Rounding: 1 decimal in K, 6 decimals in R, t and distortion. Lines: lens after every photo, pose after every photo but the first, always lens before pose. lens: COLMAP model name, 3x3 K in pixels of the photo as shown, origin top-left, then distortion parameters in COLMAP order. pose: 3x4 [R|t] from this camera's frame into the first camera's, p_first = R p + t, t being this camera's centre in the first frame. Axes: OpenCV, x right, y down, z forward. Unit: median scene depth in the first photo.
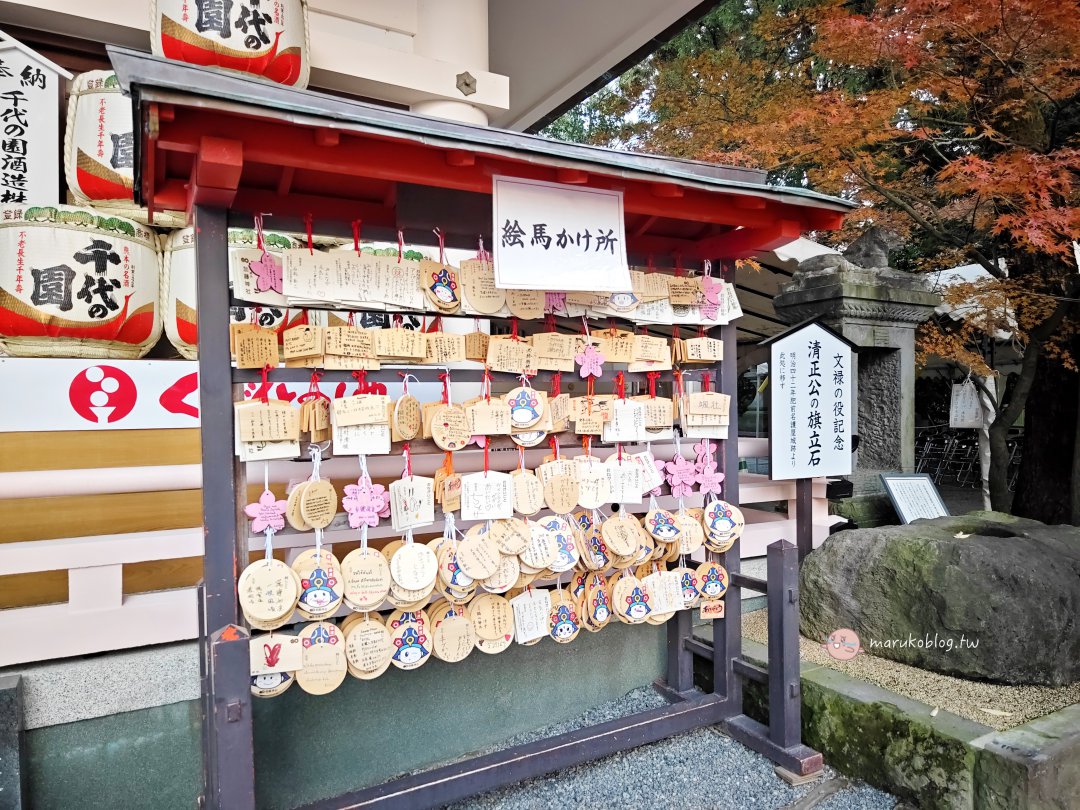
lens RADIAL K [[724.2, 0, 540.0], [0, 724.2, 405.0], [0, 0, 1]] dist [0.000445, 0.000033]
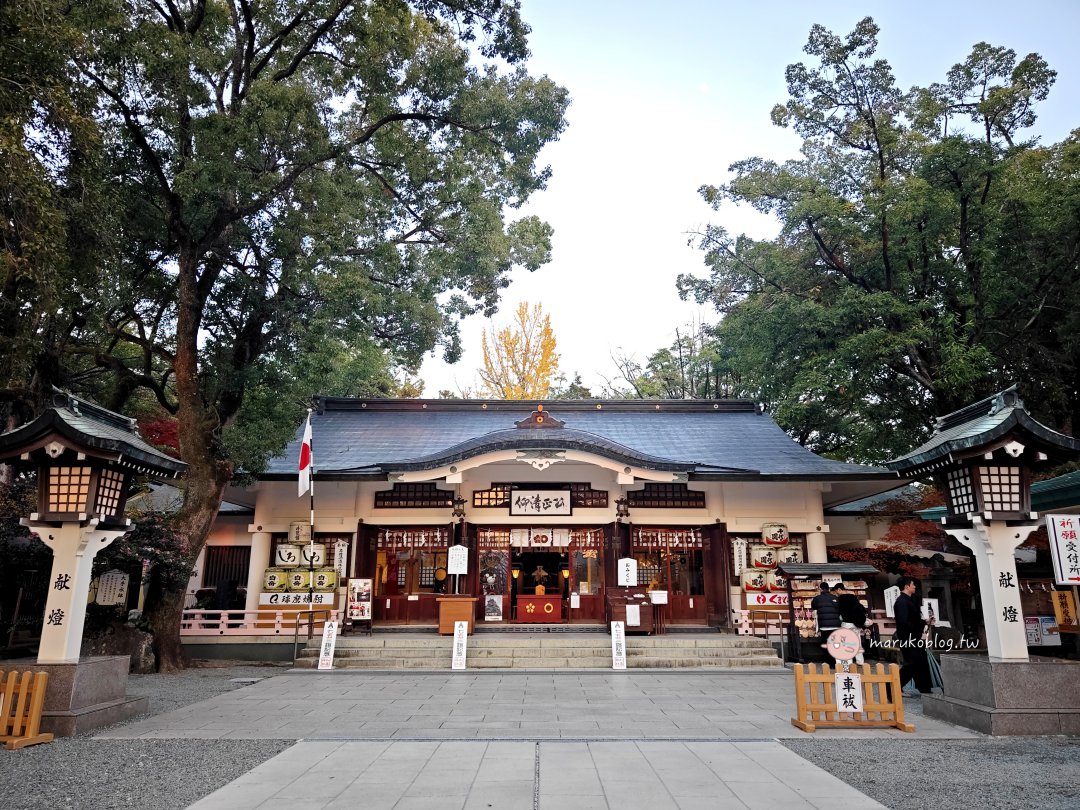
lens RADIAL K [[724.2, 0, 540.0], [0, 724.2, 405.0], [0, 0, 1]] dist [0.000445, 0.000033]
pose [[0.873700, -0.117699, -0.472012, 0.931083], [-0.009653, 0.965904, -0.258721, 0.003297], [0.486370, 0.230601, 0.842774, -5.935073]]
